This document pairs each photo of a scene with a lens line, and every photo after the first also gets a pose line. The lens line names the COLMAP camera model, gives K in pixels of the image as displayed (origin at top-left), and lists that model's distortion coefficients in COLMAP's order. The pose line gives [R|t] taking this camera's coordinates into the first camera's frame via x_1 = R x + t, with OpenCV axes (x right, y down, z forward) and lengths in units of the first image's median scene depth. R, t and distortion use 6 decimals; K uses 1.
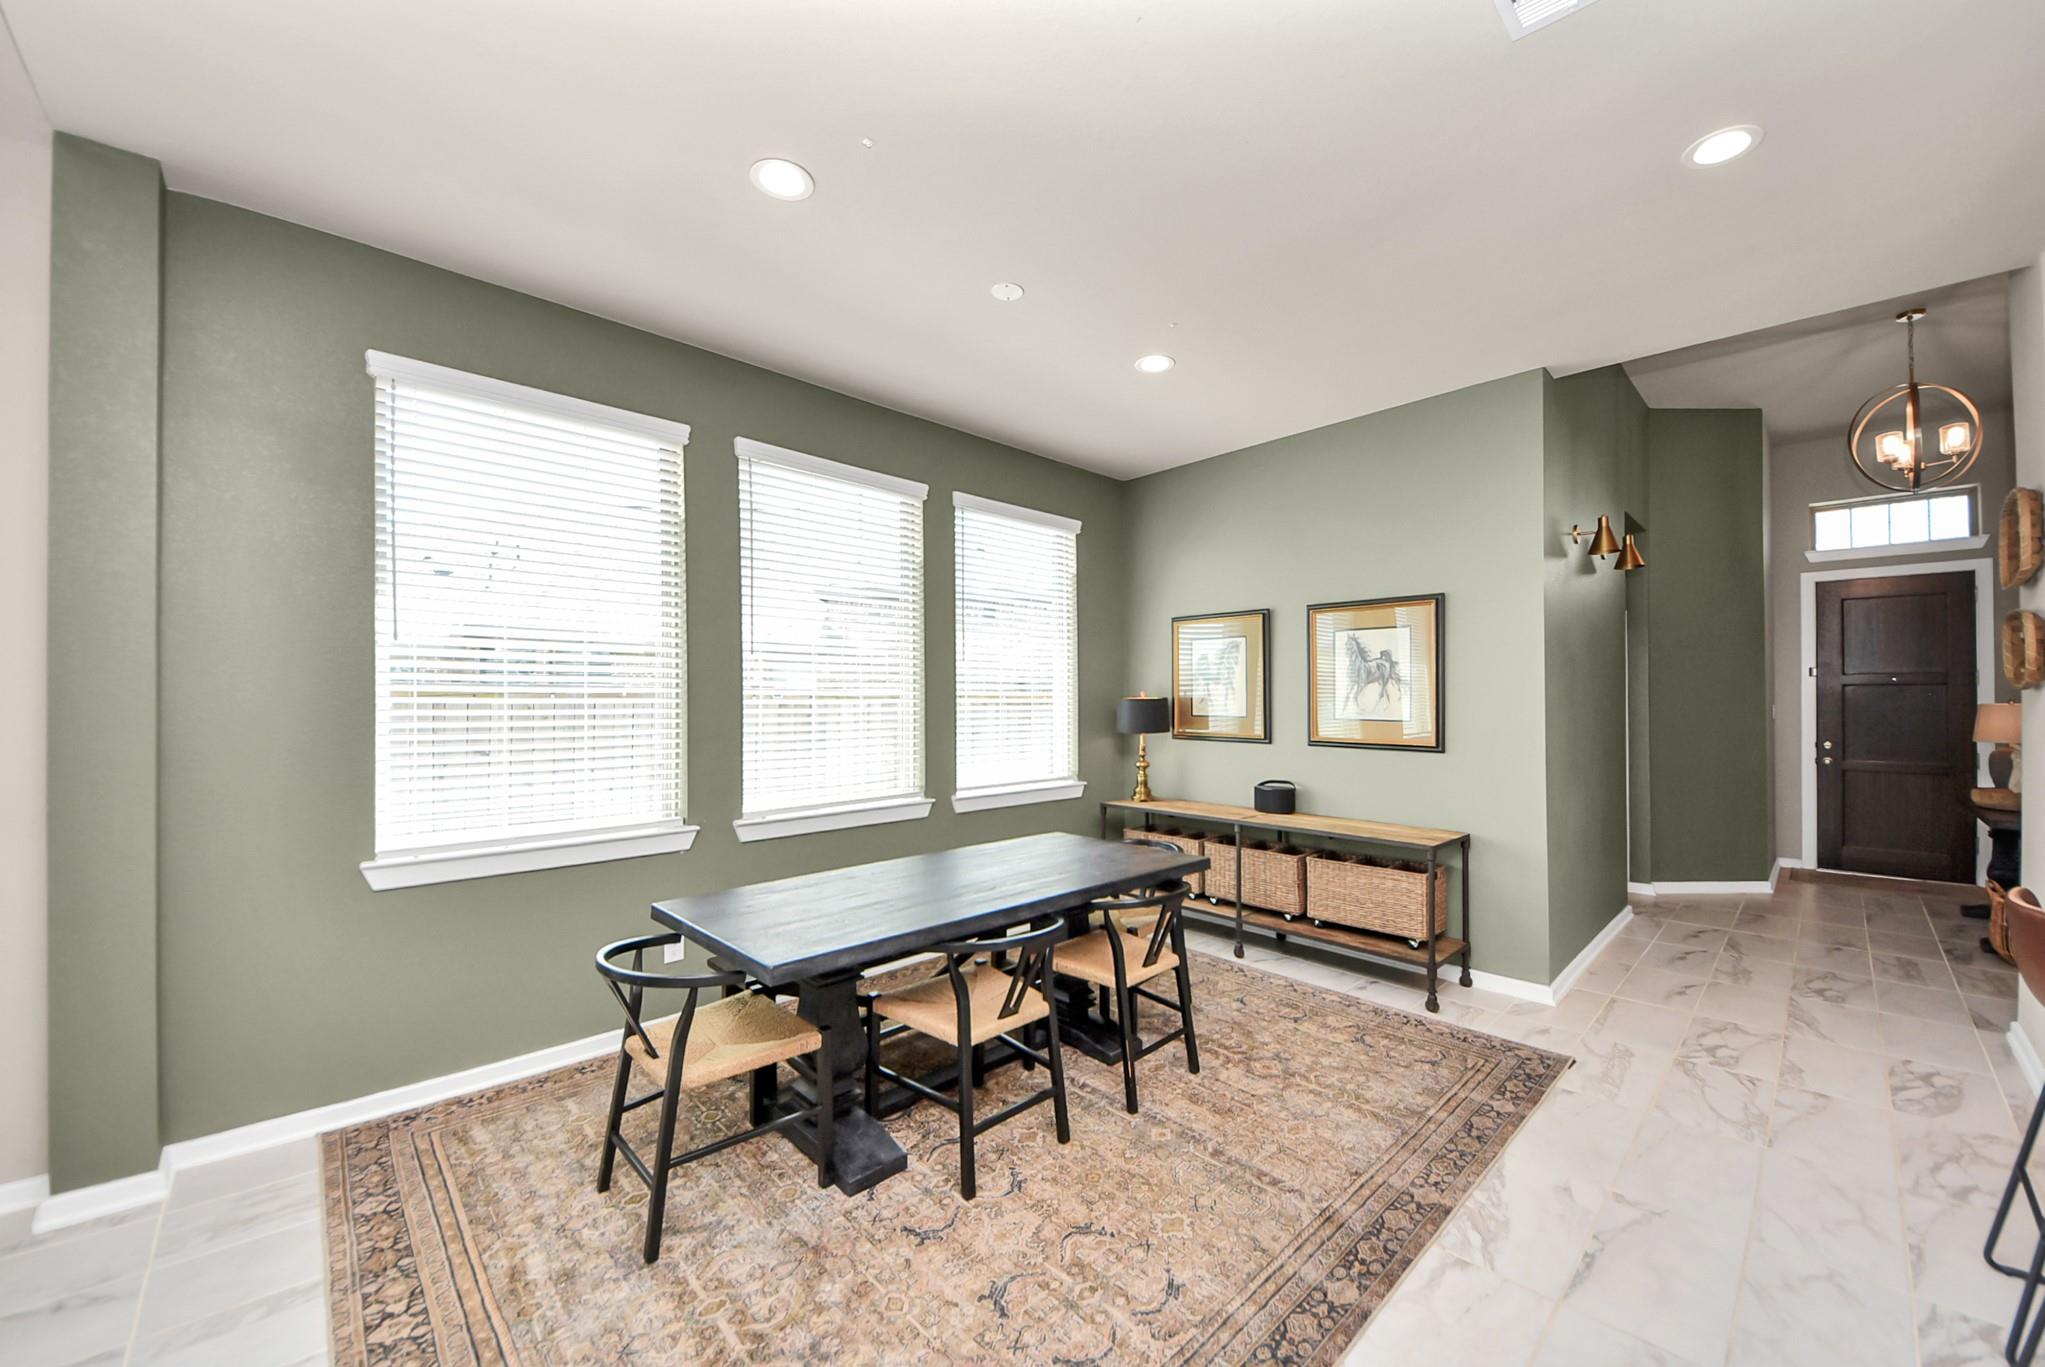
lens RADIAL K [[763.8, 0, 1066.2], [0, 763.8, 659.9], [0, 0, 1]] dist [0.004485, -0.005276]
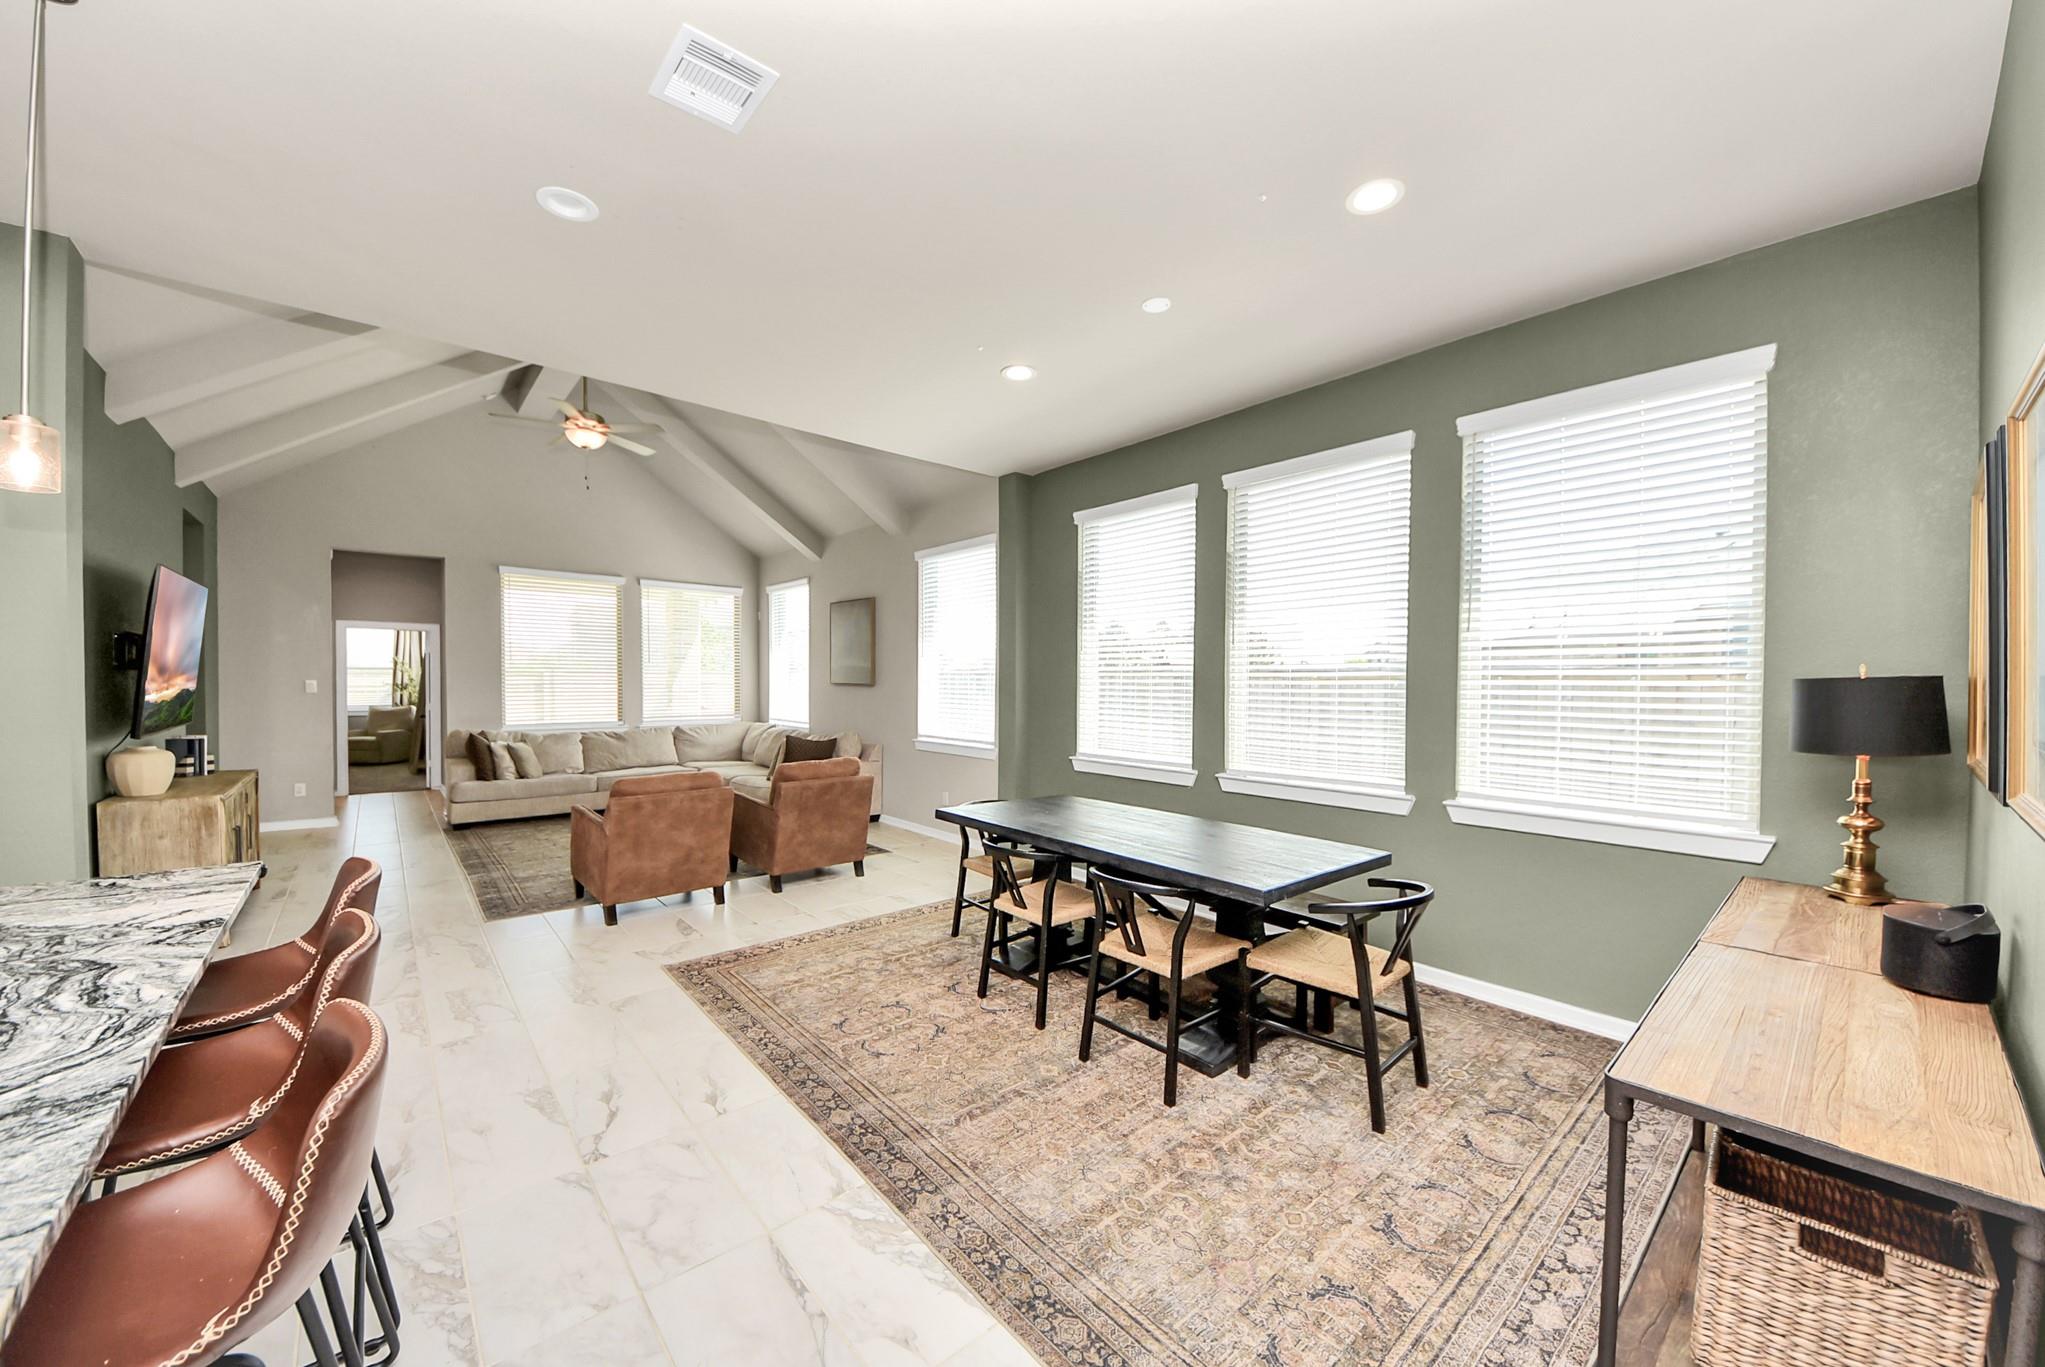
lens RADIAL K [[763.8, 0, 1026.2], [0, 763.8, 684.8], [0, 0, 1]] dist [0.004485, -0.005276]
pose [[-0.090107, 0.006589, -0.995910, 1.236317], [0.054947, 0.998488, 0.001635, 0.048785], [0.994415, -0.054575, -0.090333, 1.089623]]
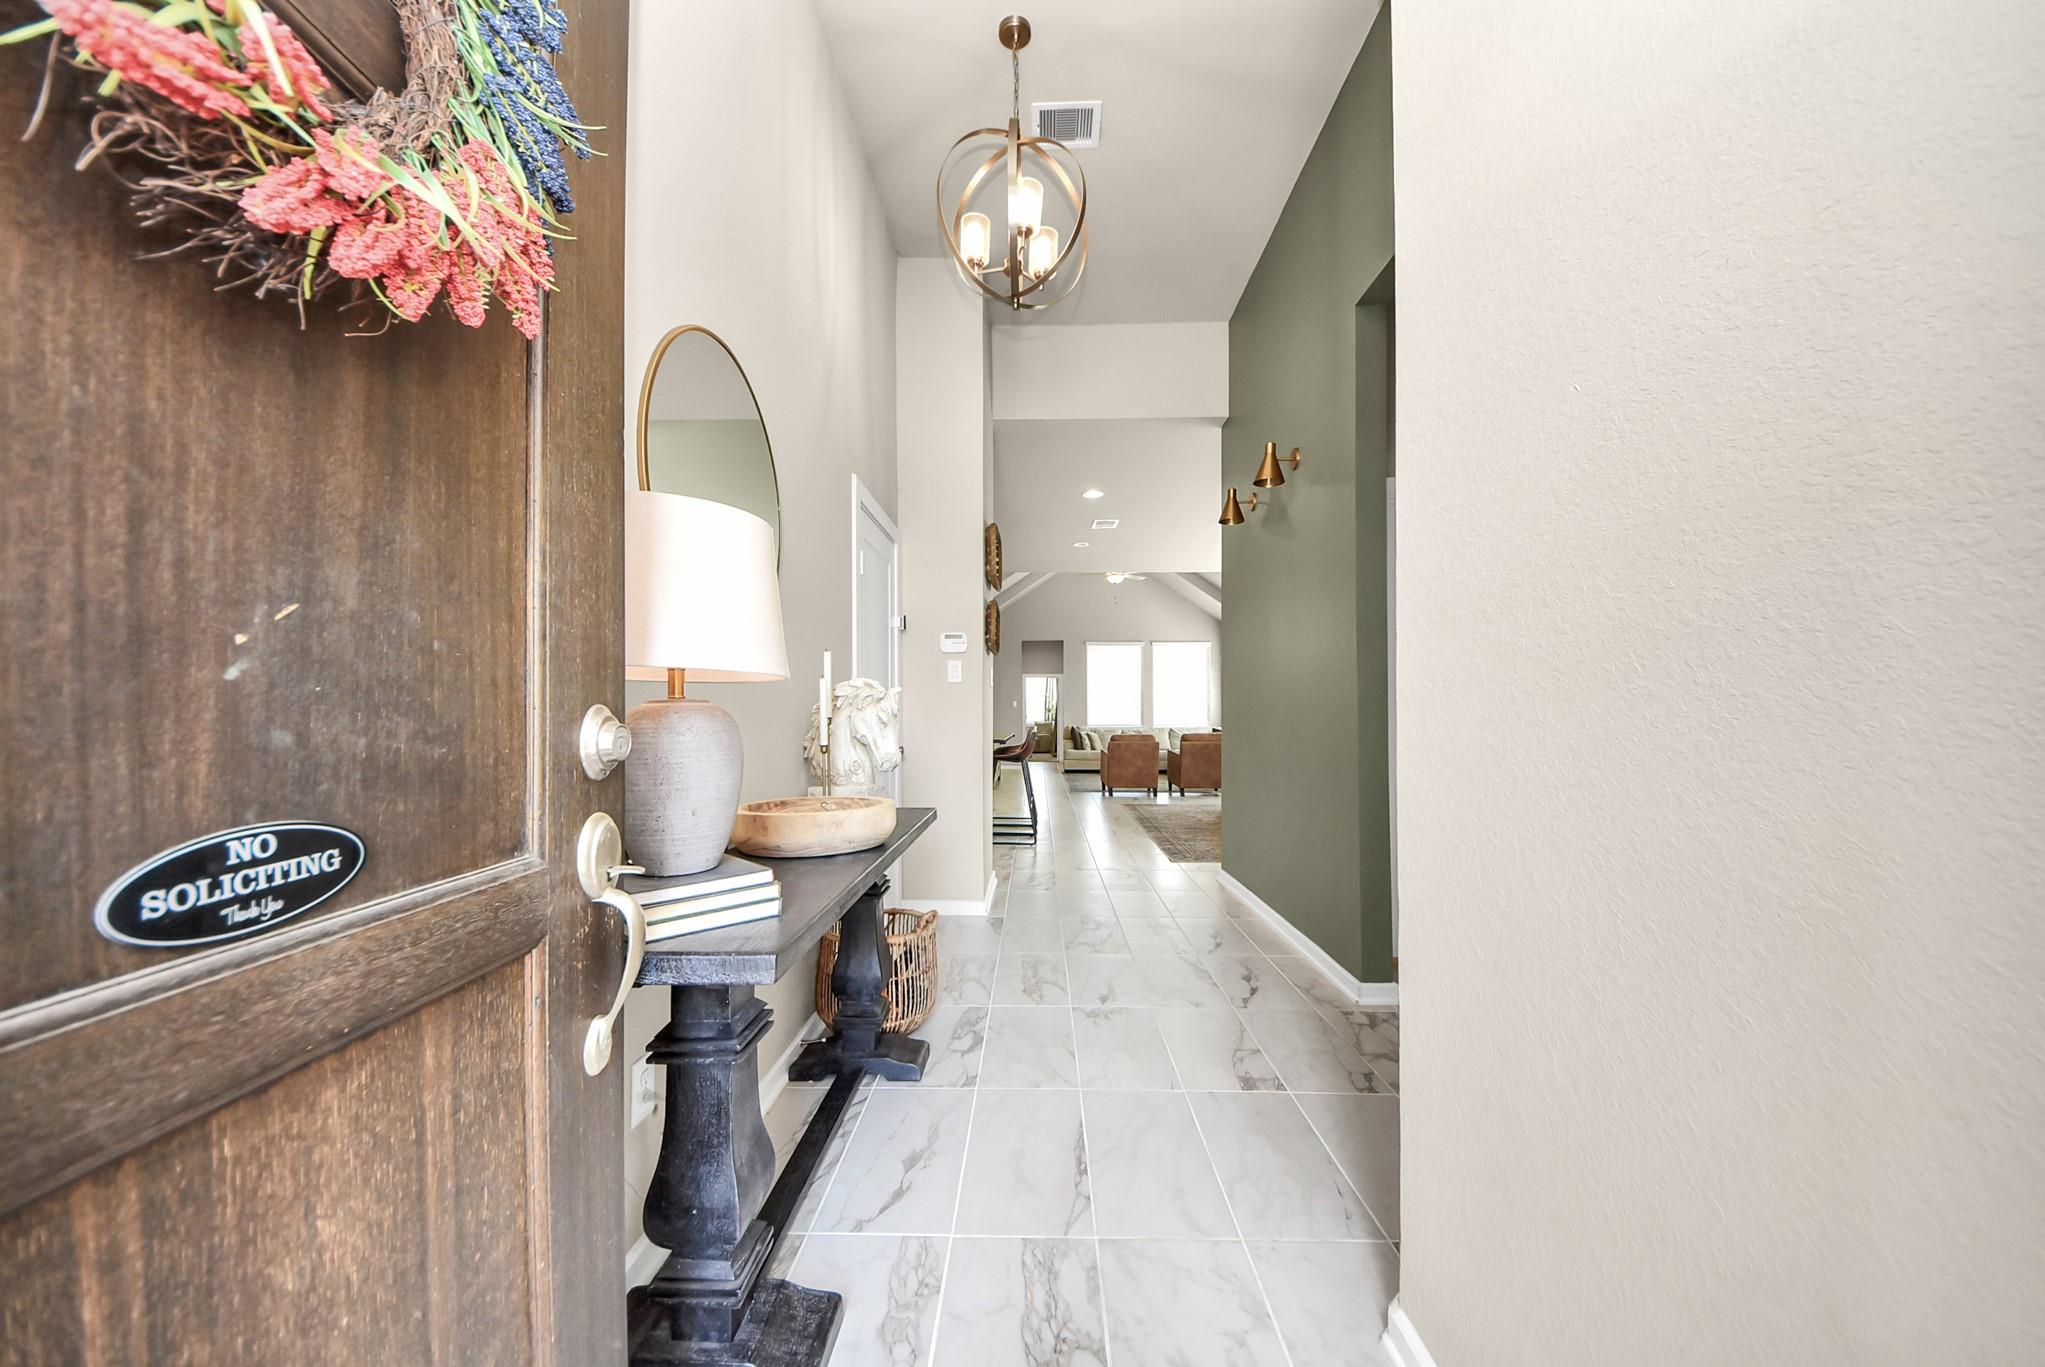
lens RADIAL K [[763.8, 0, 1023.6], [0, 763.8, 696.8], [0, 0, 1]] dist [0.004485, -0.005276]
pose [[-0.725504, -0.003776, -0.688207, 2.833030], [0.053753, 0.996619, -0.062135, 0.224234], [0.686115, -0.082073, -0.722849, 2.698683]]
